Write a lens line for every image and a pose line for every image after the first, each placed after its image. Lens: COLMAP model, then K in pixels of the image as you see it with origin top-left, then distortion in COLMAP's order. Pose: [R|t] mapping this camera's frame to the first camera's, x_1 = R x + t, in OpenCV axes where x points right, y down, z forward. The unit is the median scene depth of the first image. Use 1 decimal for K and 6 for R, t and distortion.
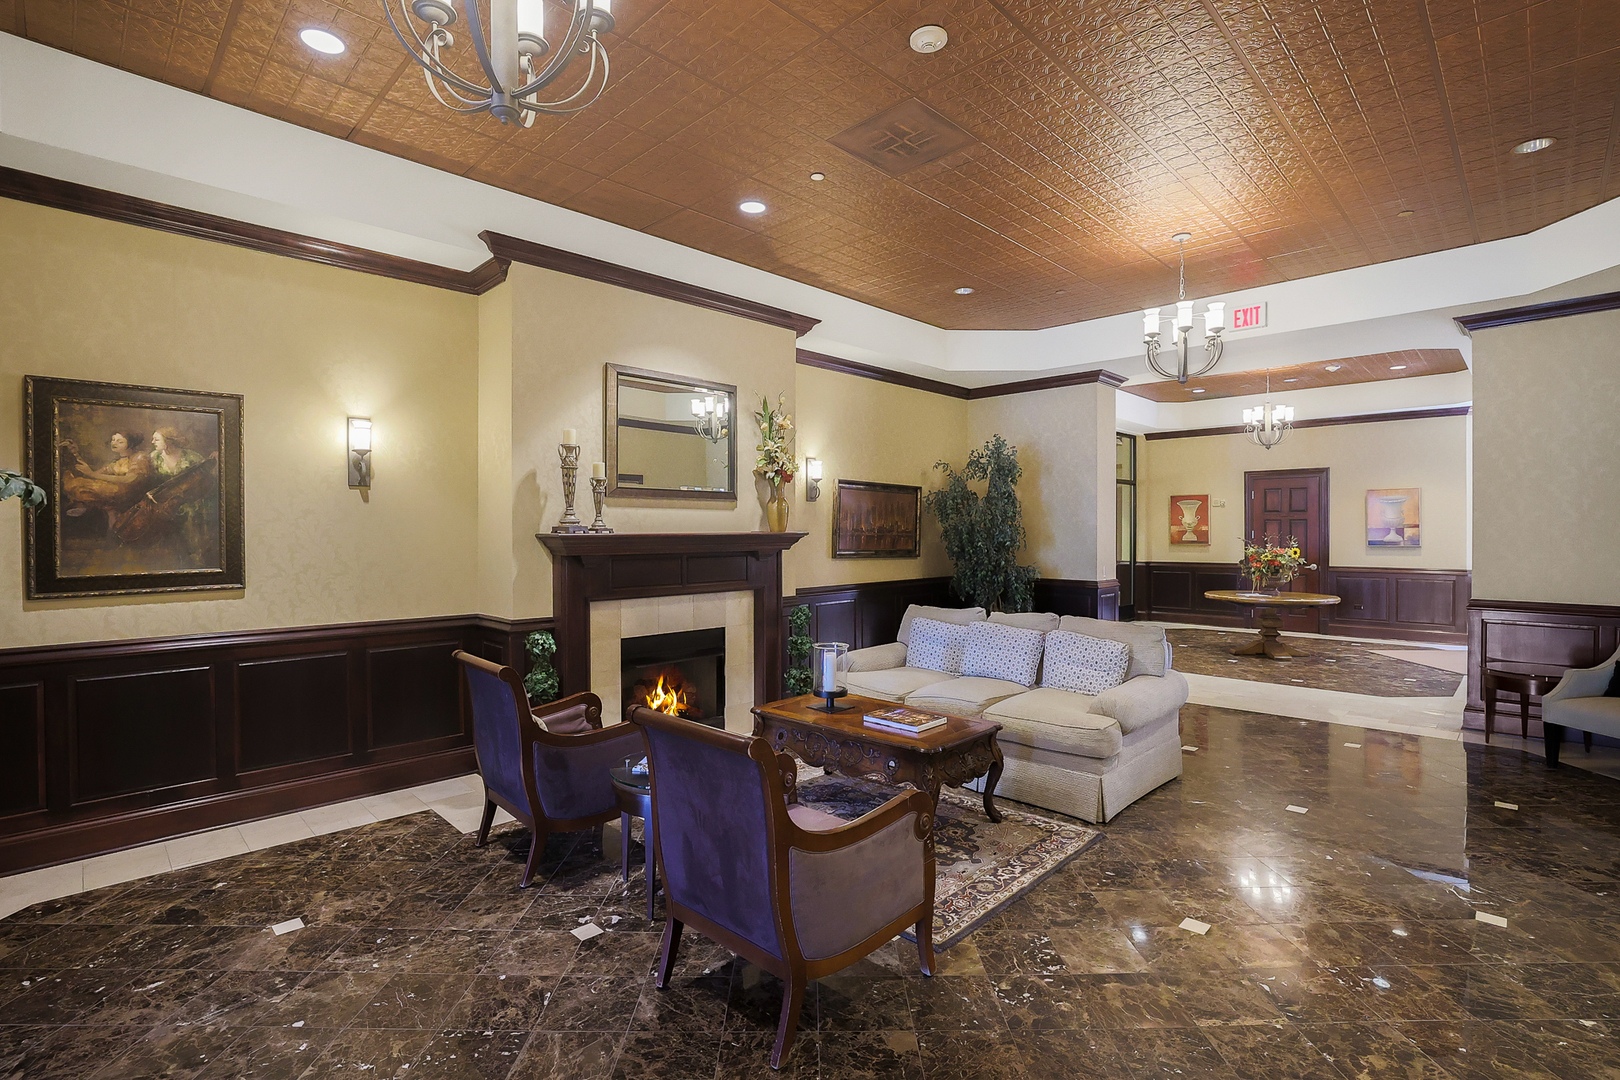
lens RADIAL K [[764.8, 0, 822.7], [0, 764.8, 534.5], [0, 0, 1]] dist [-0.041223, 0.014045]
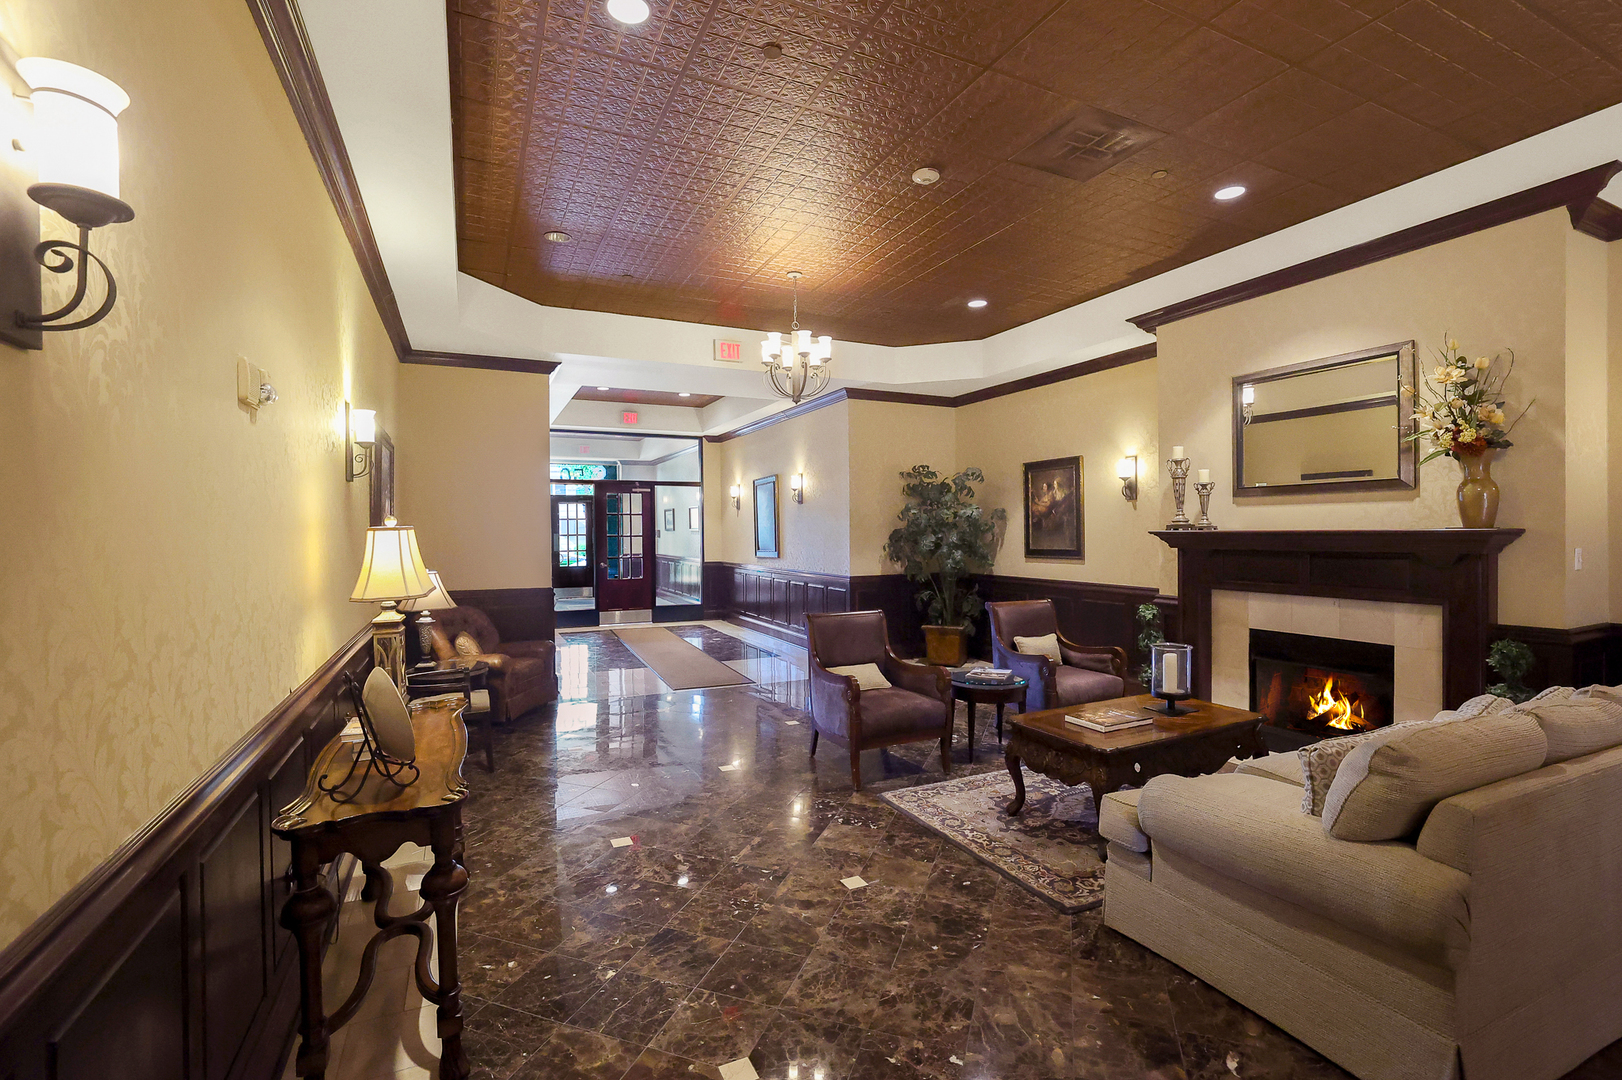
lens RADIAL K [[765.8, 0, 823.5], [0, 765.8, 535.6], [0, 0, 1]] dist [-0.041223, 0.014045]
pose [[-0.351853, 0.014775, -0.935939, 1.262374], [0.007288, 0.999888, 0.013045, -0.016126], [0.936027, -0.002231, -0.351921, 1.087671]]
